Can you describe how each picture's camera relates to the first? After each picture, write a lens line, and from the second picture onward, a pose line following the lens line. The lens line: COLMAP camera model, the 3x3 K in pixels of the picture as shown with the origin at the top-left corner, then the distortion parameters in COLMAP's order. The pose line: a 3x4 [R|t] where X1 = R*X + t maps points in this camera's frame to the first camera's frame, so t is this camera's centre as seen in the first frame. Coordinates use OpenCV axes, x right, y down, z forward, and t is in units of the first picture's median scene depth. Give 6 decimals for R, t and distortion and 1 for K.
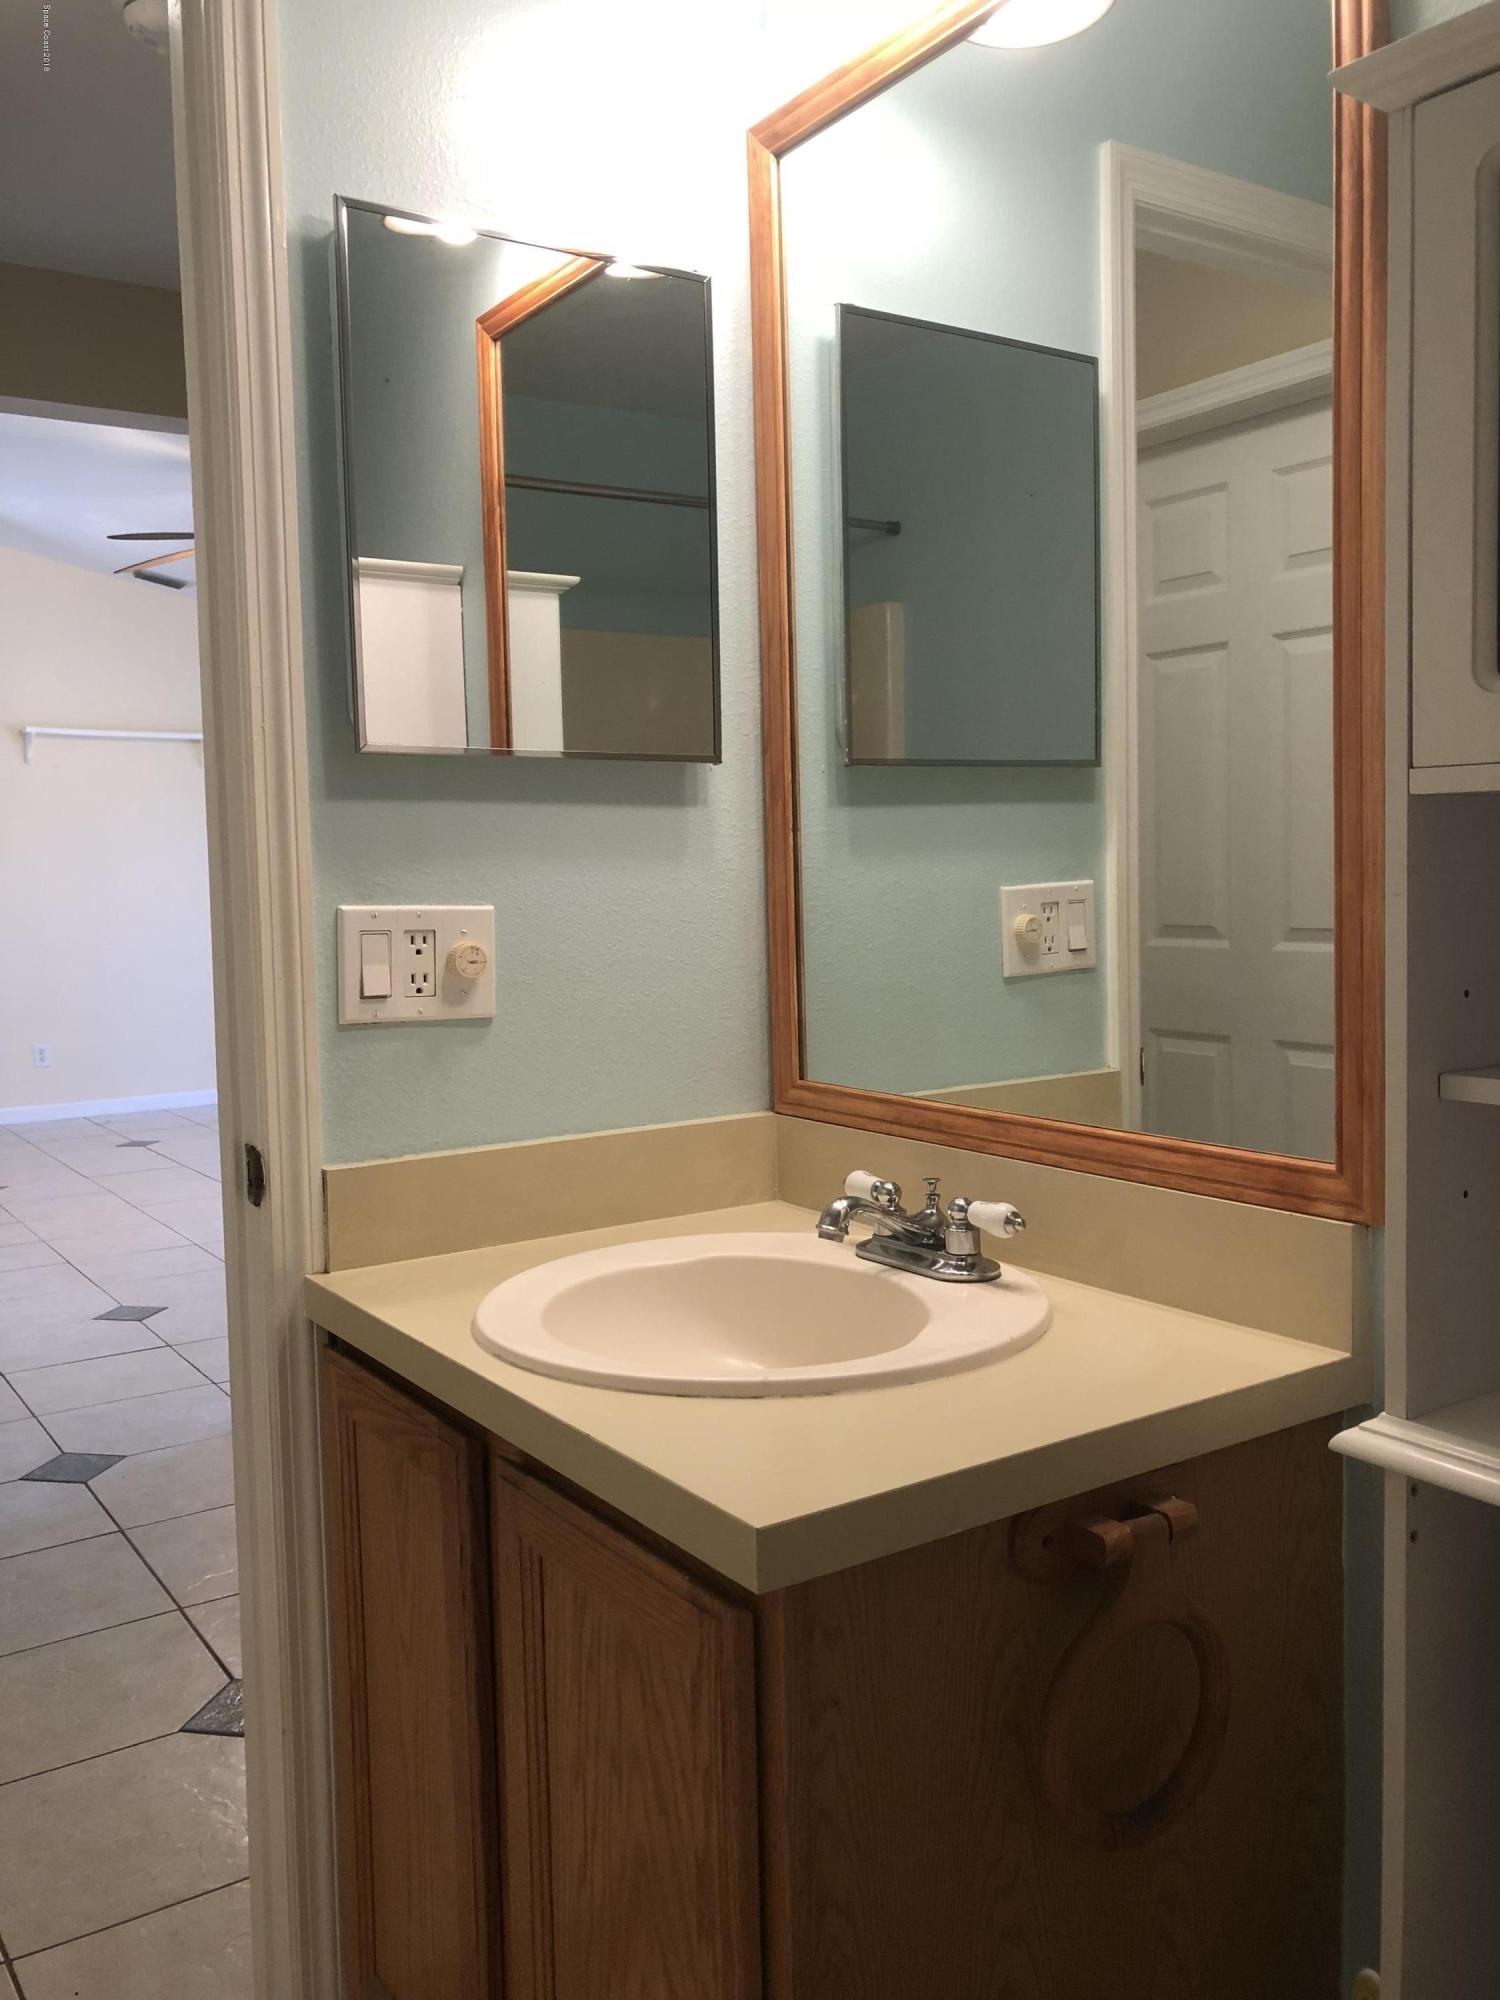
lens RADIAL K [[1649.9, 0, 750.0], [0, 1649.9, 1000.0], [0, 0, 1]] dist [0.001426, 0.011025]
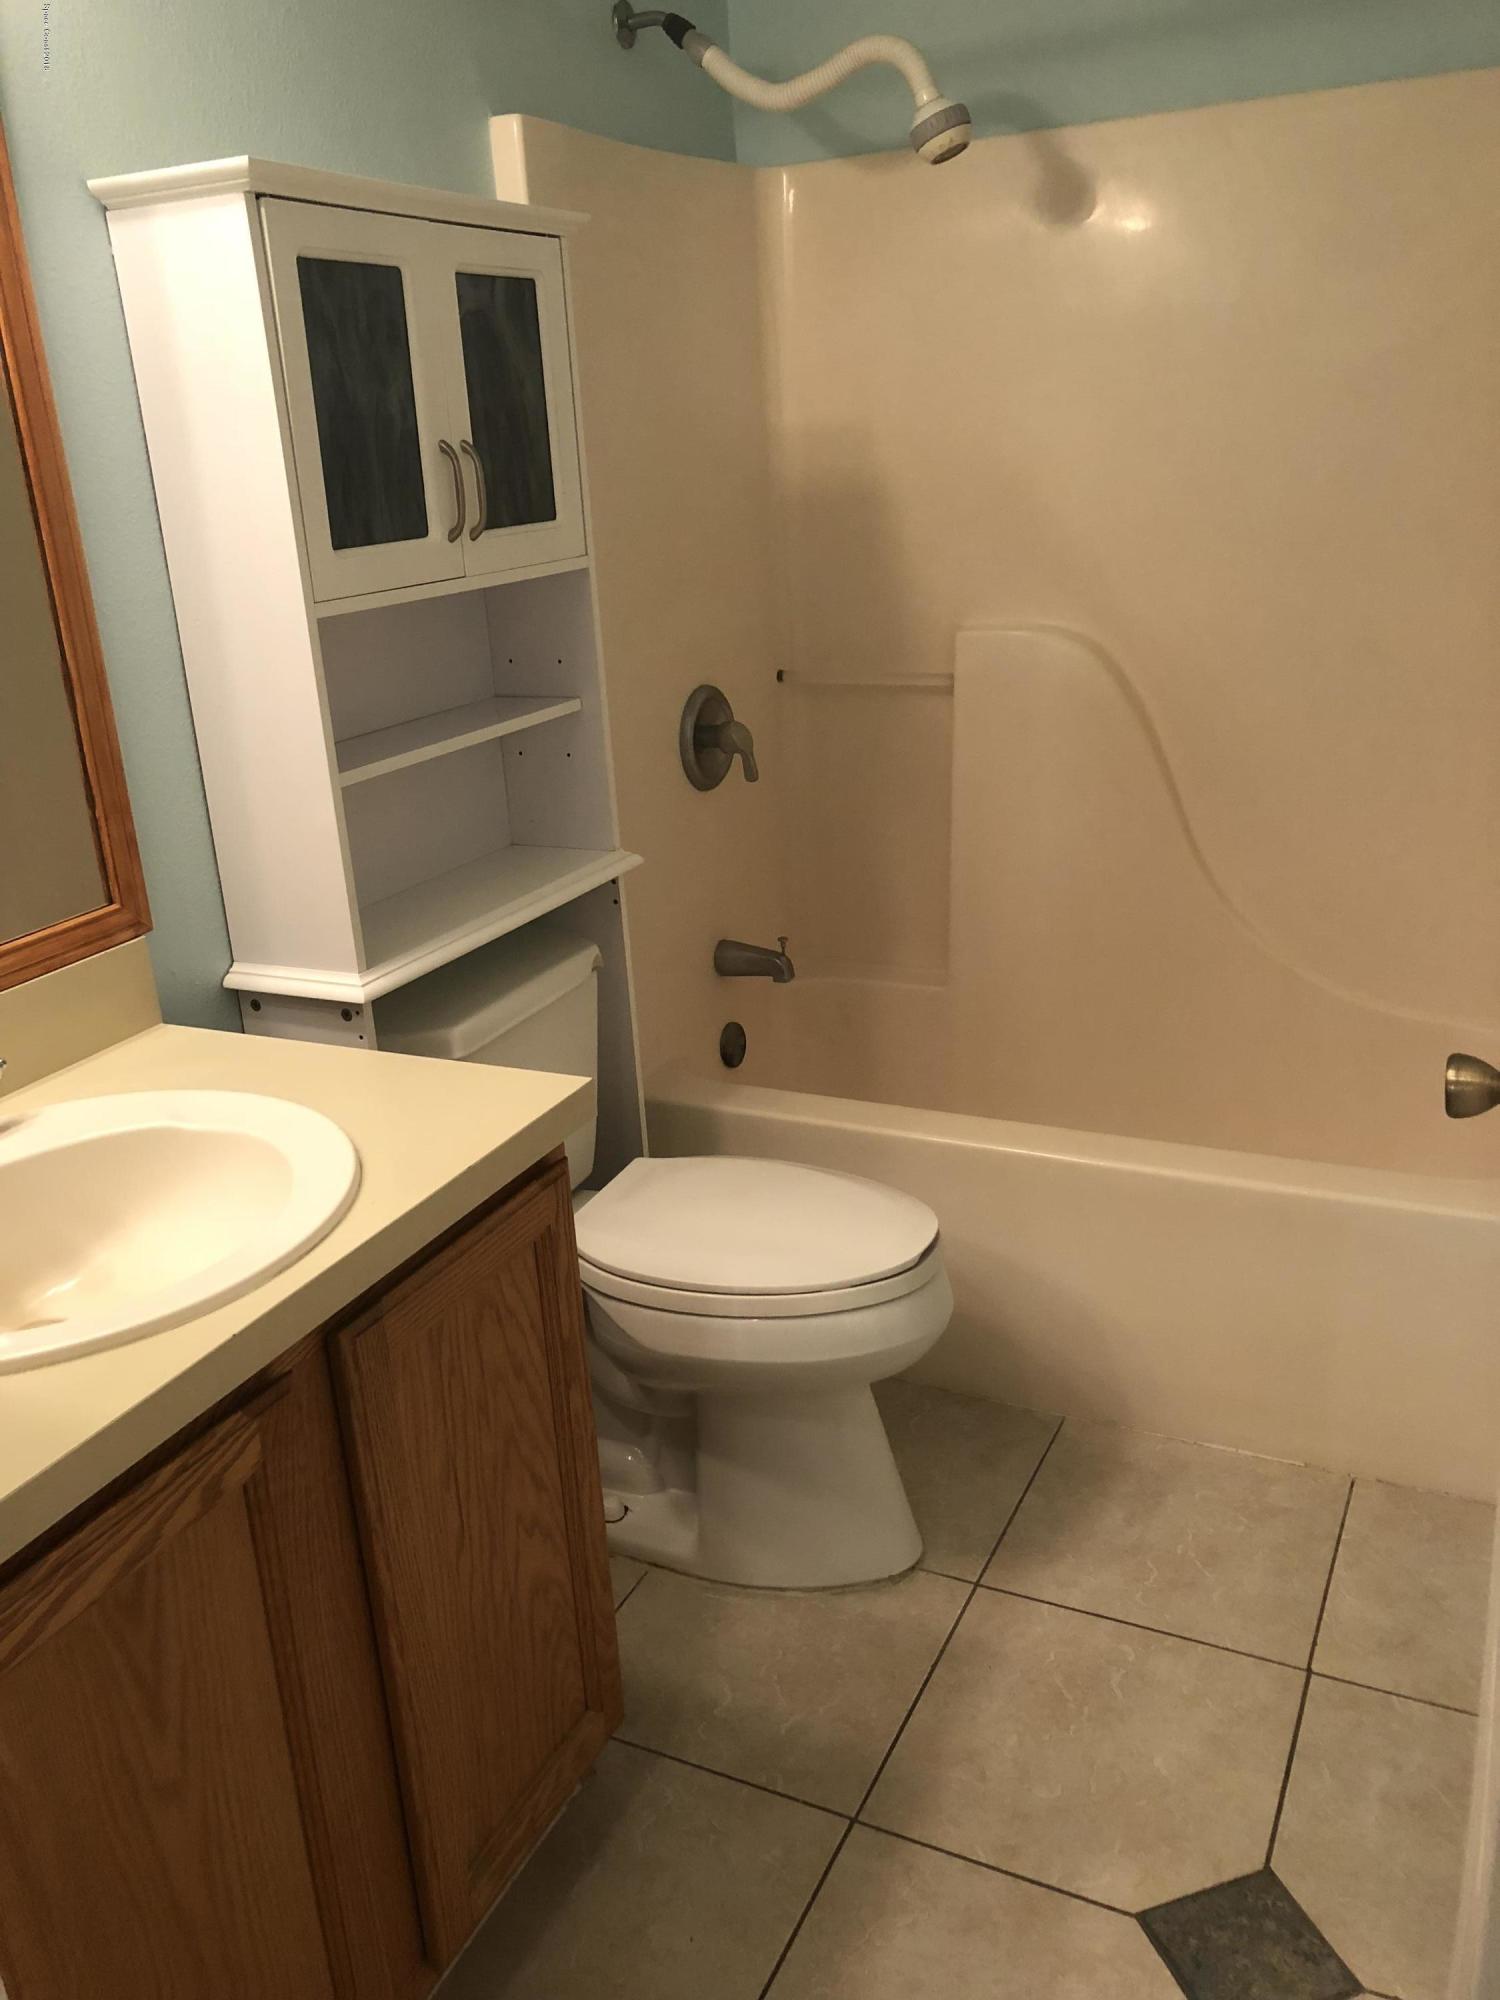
lens RADIAL K [[1649.9, 0, 750.0], [0, 1649.9, 1000.0], [0, 0, 1]] dist [0.001426, 0.011025]
pose [[-0.493170, -0.249477, 0.833394, -1.084081], [0.127836, 0.926814, 0.353091, -0.247114], [-0.860489, 0.280672, -0.425185, 1.151391]]
